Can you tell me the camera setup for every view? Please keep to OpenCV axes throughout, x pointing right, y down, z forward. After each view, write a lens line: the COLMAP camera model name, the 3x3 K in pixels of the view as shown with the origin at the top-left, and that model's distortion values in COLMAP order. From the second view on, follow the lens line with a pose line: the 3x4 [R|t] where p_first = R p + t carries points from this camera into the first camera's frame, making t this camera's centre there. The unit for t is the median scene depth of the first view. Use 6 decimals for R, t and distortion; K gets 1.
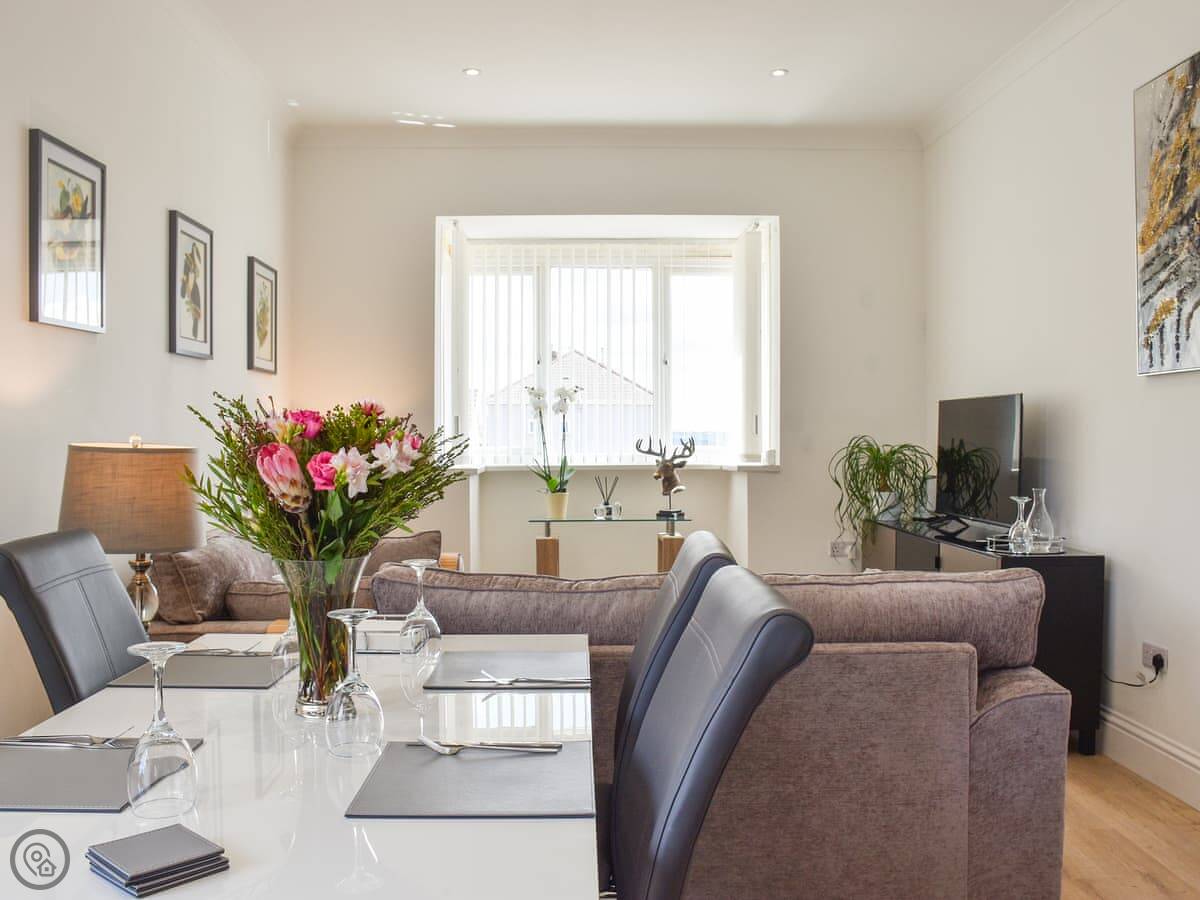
lens RADIAL K [[1122.5, 0, 600.0], [0, 1122.5, 450.0], [0, 0, 1]] dist [-0.001751, 0.008729]
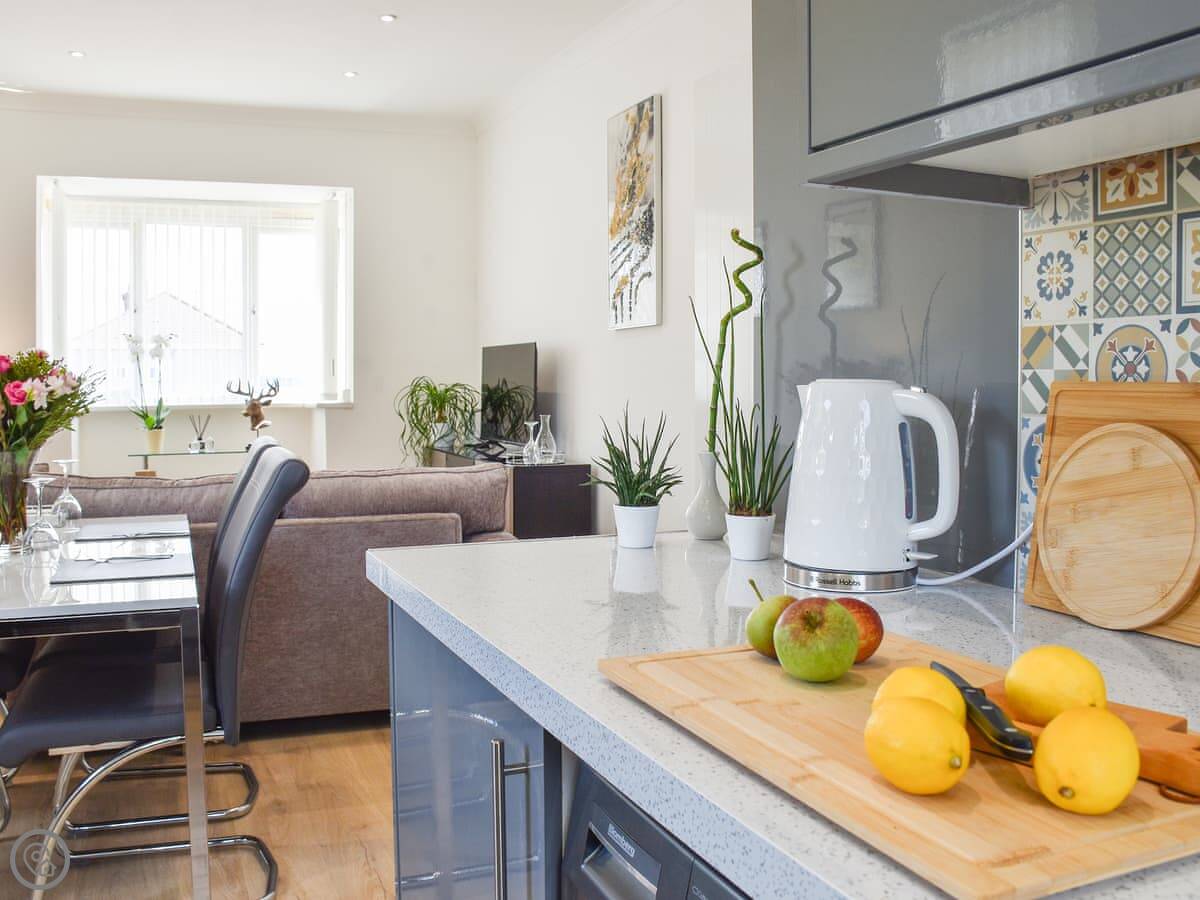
lens RADIAL K [[1123.5, 0, 600.8], [0, 1123.5, 379.2], [0, 0, 1]] dist [-0.164613, 0.115841]
pose [[0.937696, -0.006129, 0.347402, -0.000379], [0.011002, 0.999867, -0.012057, 0.006963], [-0.347282, 0.015128, 0.937639, -0.189426]]
